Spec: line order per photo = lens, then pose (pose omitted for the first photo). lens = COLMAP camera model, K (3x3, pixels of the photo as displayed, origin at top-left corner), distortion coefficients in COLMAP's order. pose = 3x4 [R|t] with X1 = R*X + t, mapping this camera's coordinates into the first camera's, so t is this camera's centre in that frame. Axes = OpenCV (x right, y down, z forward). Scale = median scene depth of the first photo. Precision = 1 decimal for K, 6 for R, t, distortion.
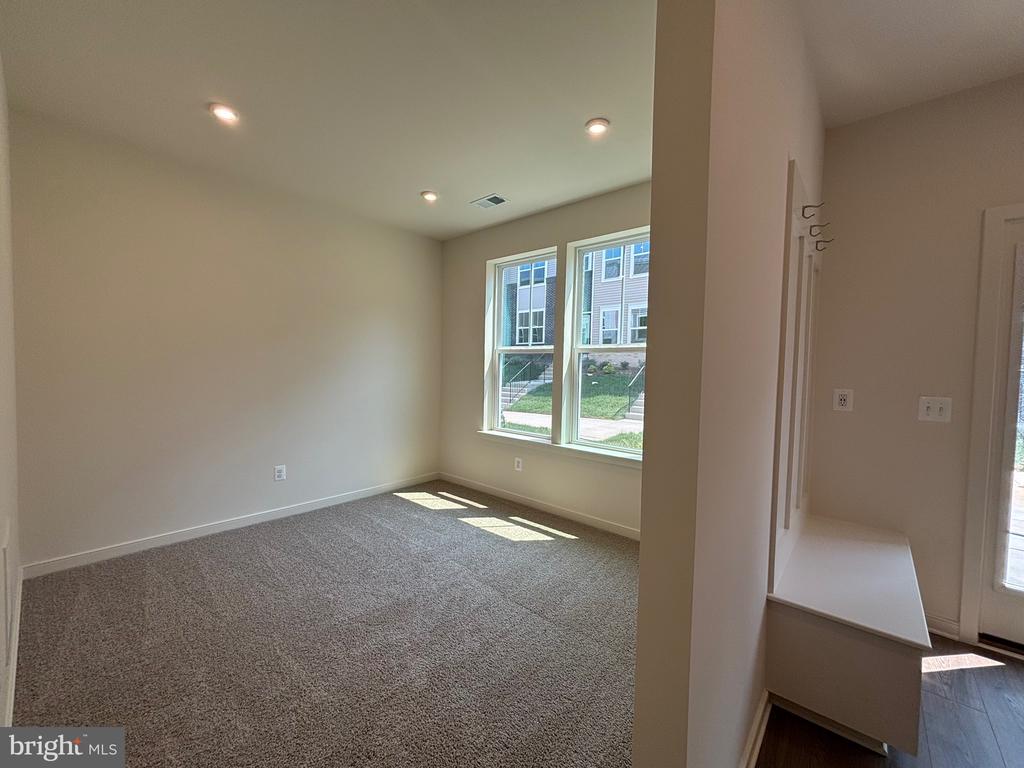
lens RADIAL K [[405.3, 0, 501.0], [0, 405.3, 381.6], [0, 0, 1]] dist [-0.001712, -0.000256]
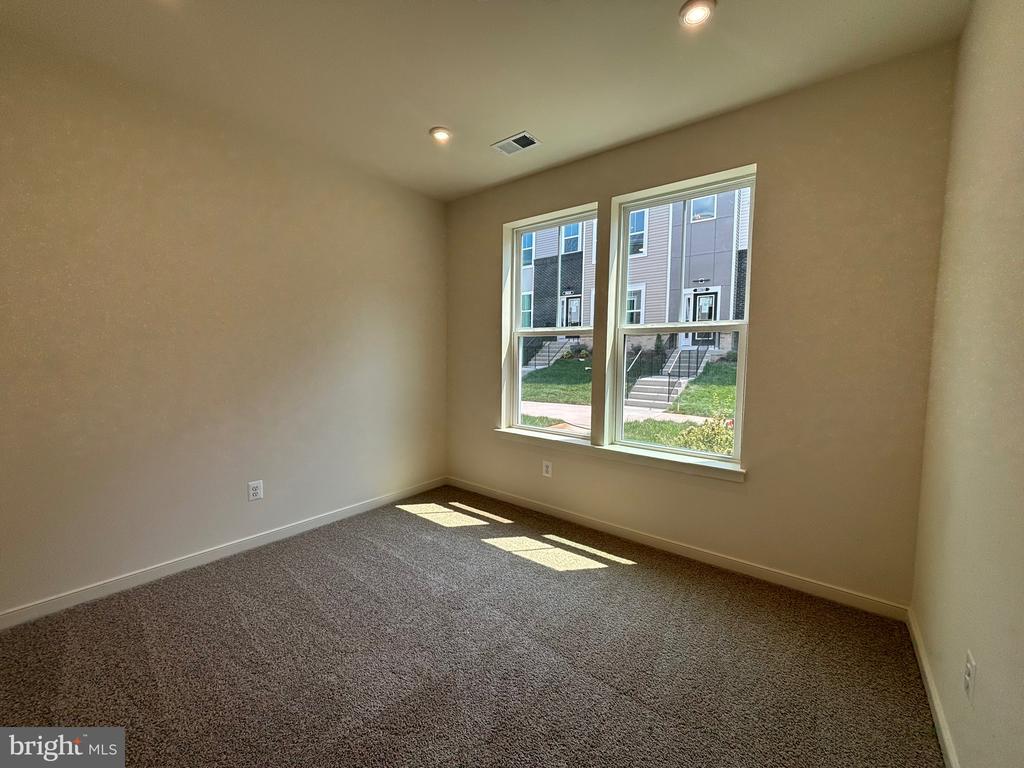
lens RADIAL K [[404.6, 0, 497.2], [0, 404.6, 379.1], [0, 0, 1]] dist [0.000946, 0.000296]
pose [[0.998960, -0.015183, 0.042995, -0.101496], [0.013980, 0.999506, 0.028164, -0.006519], [-0.043402, -0.027533, 0.998678, 0.190290]]
